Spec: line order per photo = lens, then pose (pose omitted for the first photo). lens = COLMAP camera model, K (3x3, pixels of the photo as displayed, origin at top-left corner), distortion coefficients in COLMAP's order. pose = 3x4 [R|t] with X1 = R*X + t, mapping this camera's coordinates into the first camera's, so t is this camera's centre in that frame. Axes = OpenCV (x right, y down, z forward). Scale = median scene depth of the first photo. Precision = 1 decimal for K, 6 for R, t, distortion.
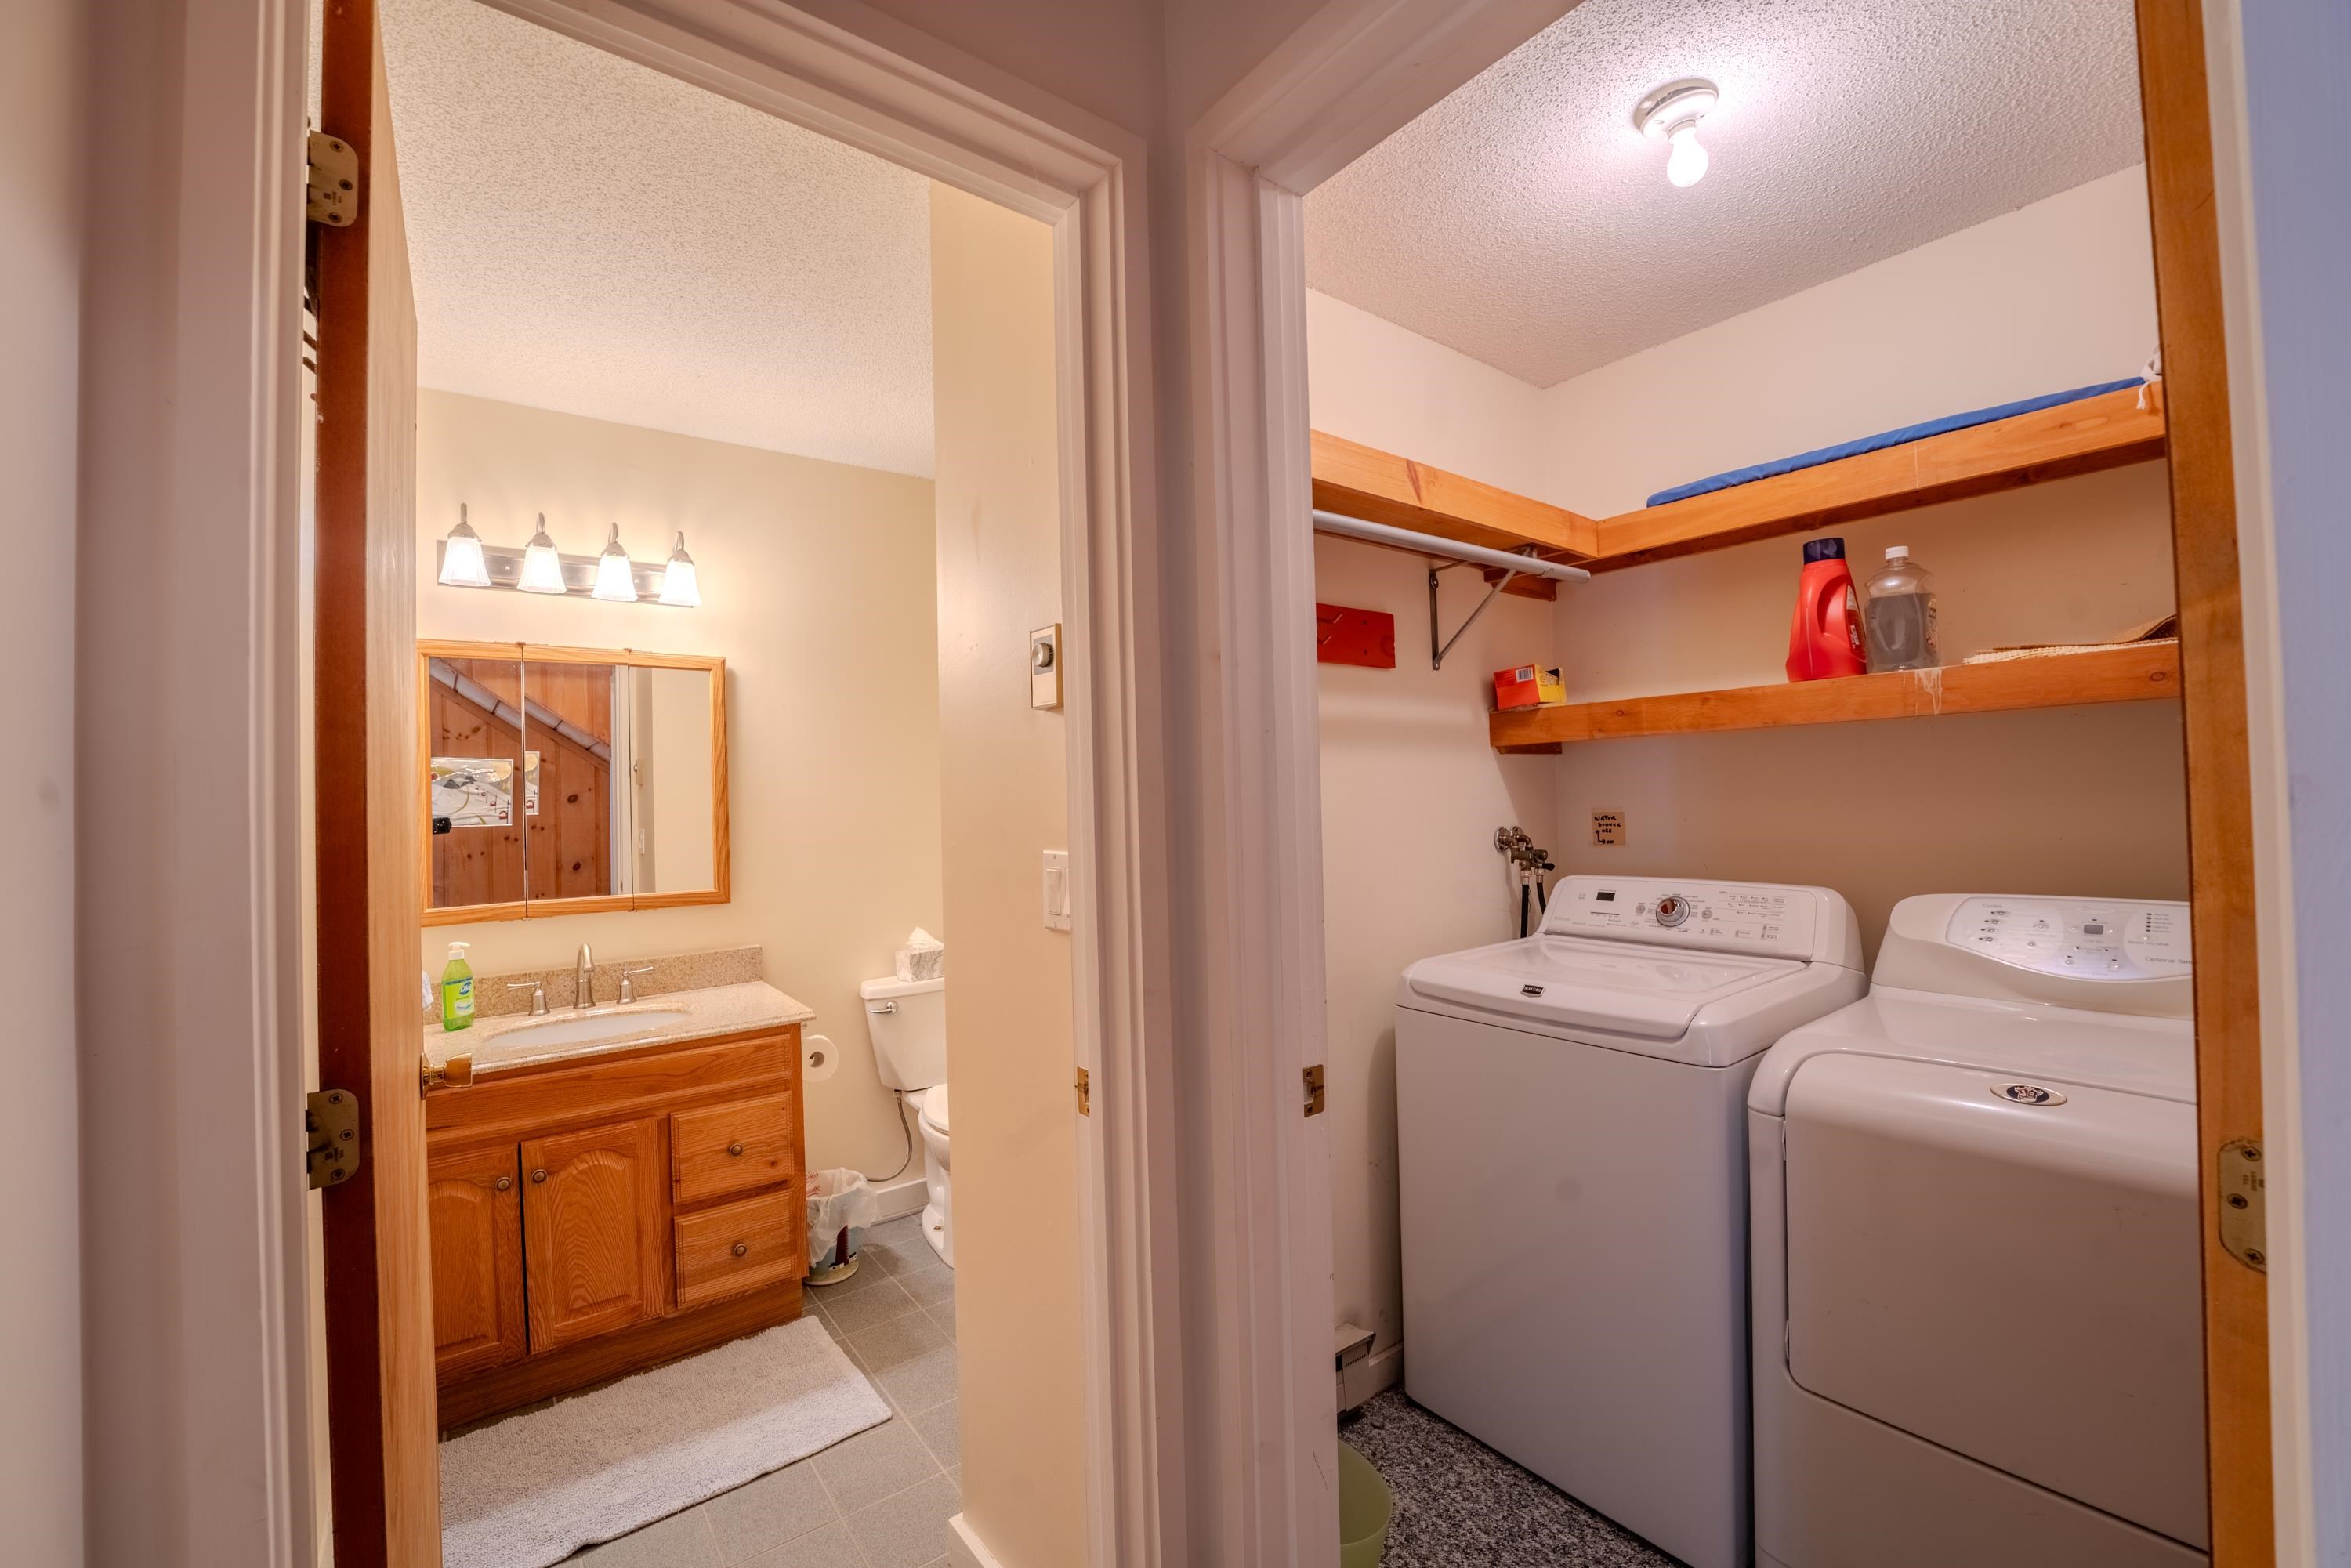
lens RADIAL K [[958.5, 0, 1170.8], [0, 958.5, 783.5], [0, 0, 1]] dist [-0.026654, 0.000832]
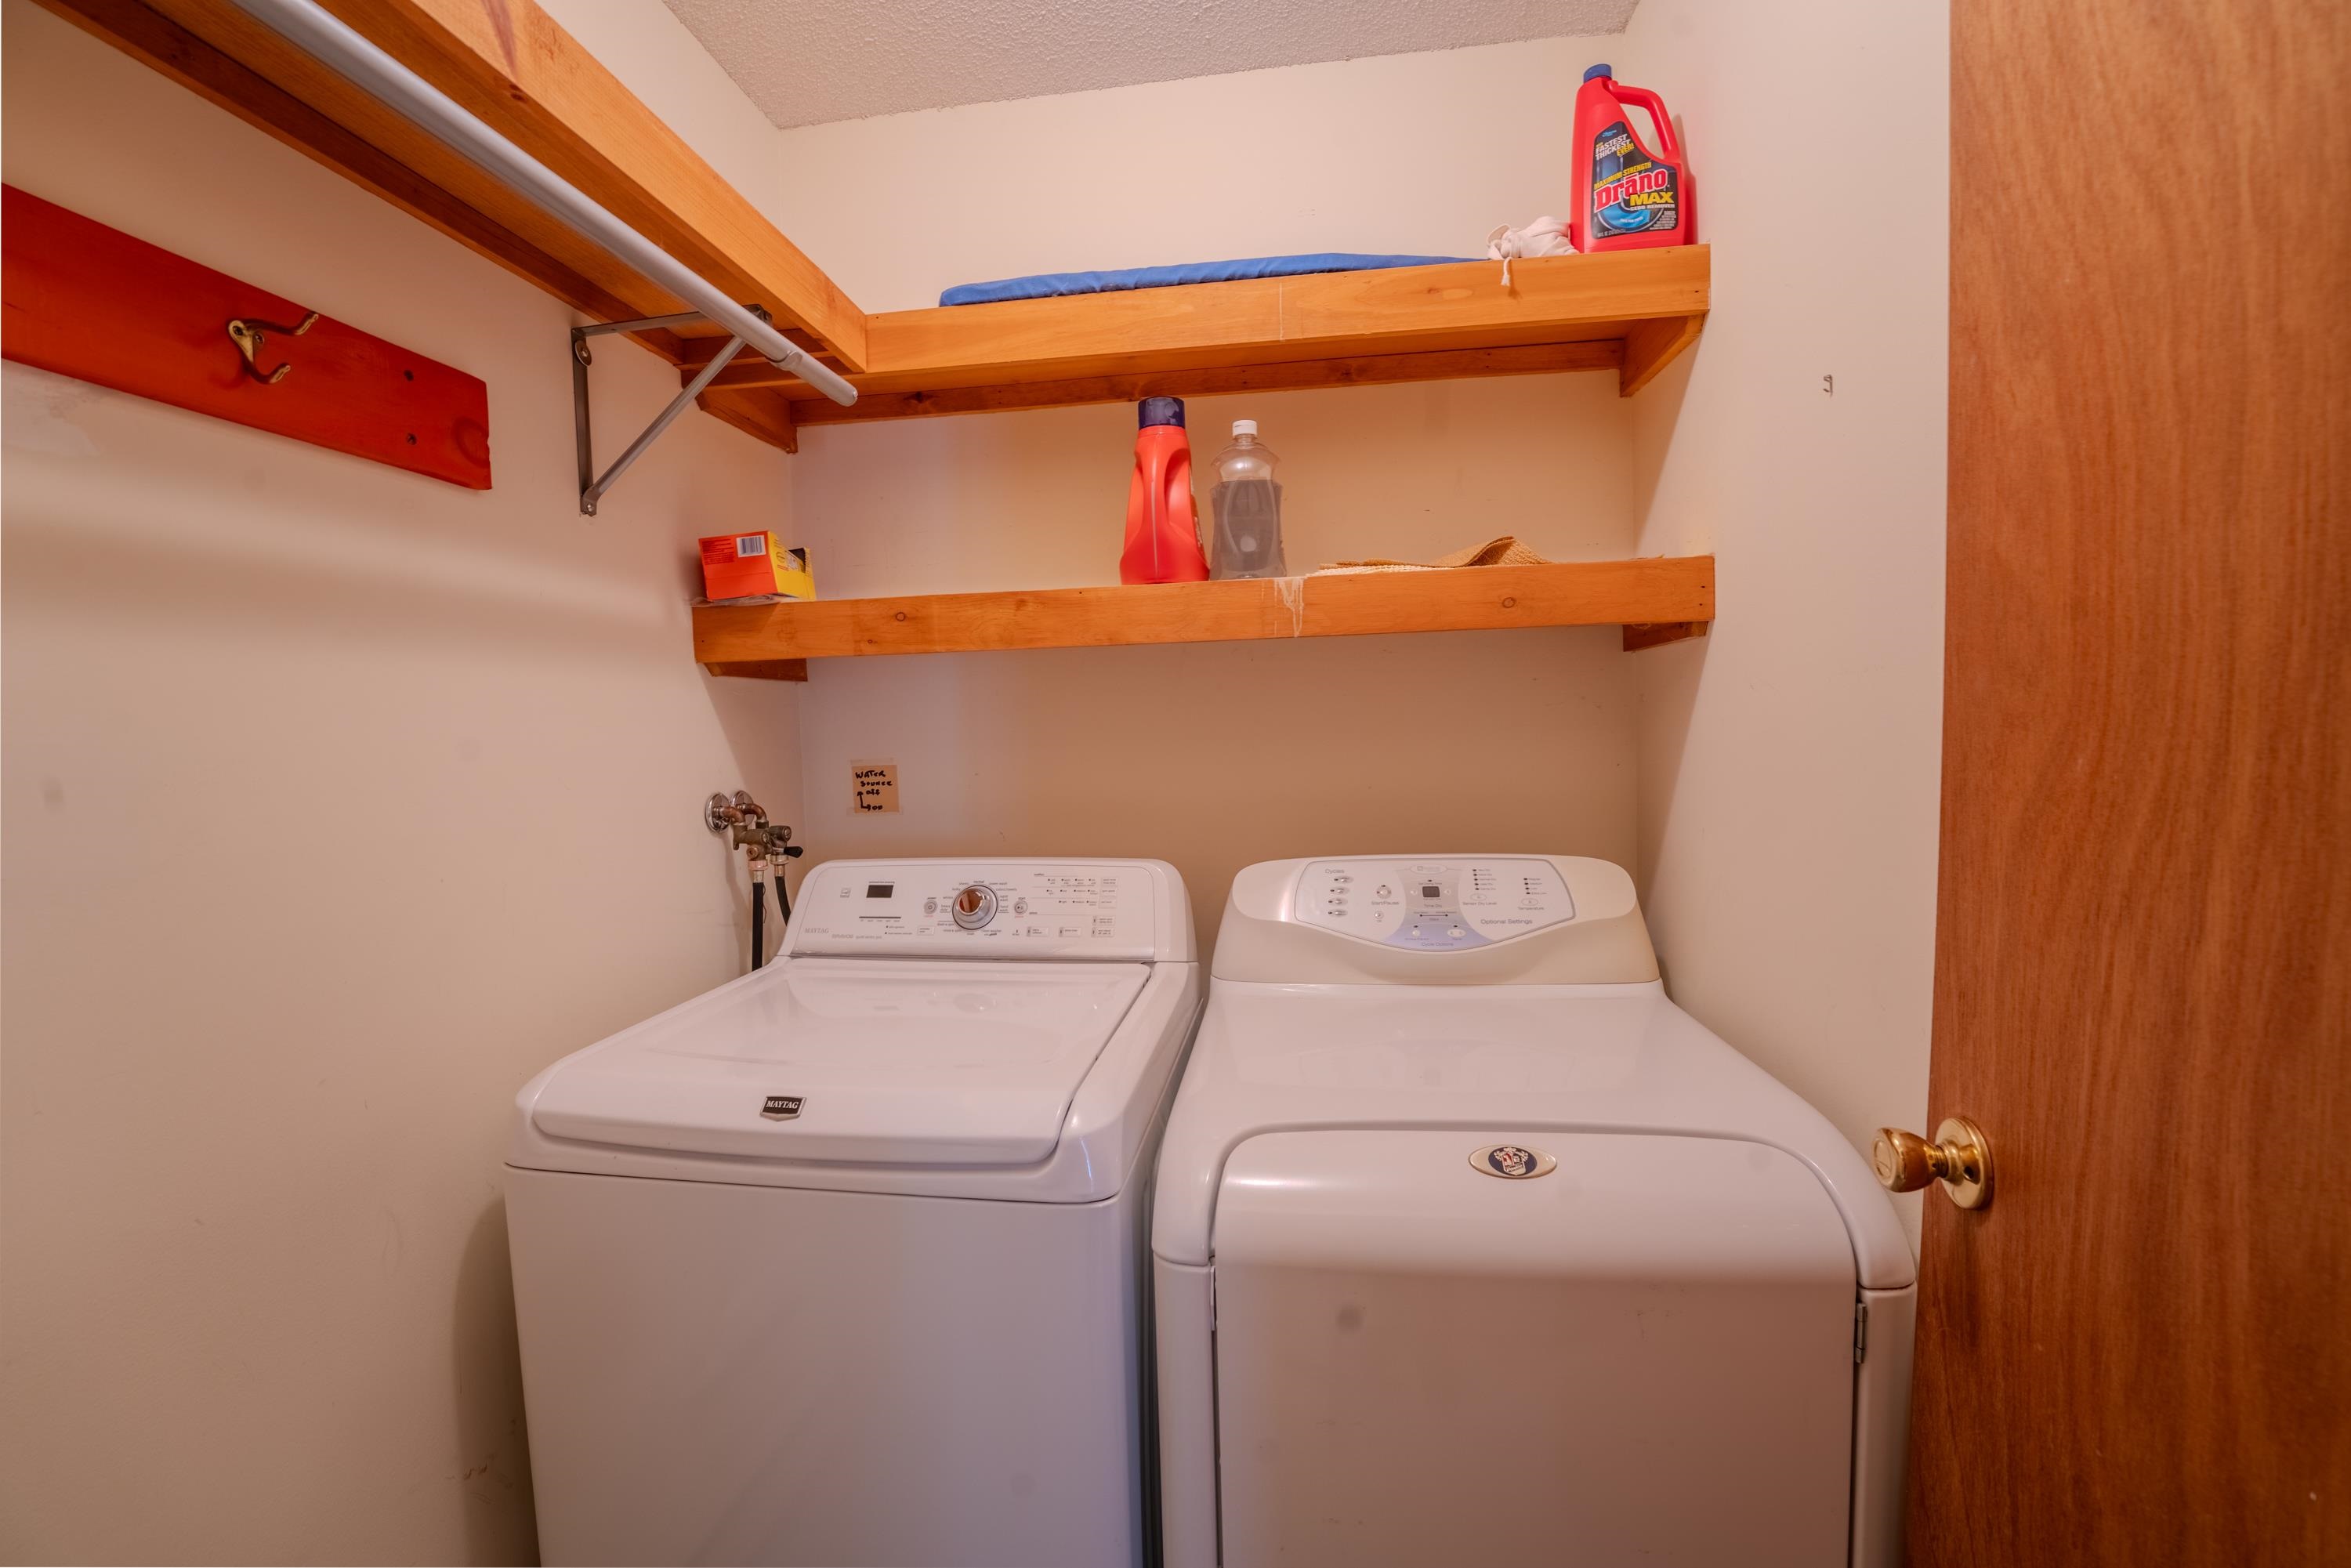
lens RADIAL K [[958.5, 0, 1176.0], [0, 958.5, 778.5], [0, 0, 1]] dist [-0.026654, 0.000832]
pose [[0.711405, -0.030648, 0.702113, 0.163053], [-0.003951, 0.998858, 0.047604, 0.006855], [-0.702771, -0.036640, 0.710472, 0.459741]]
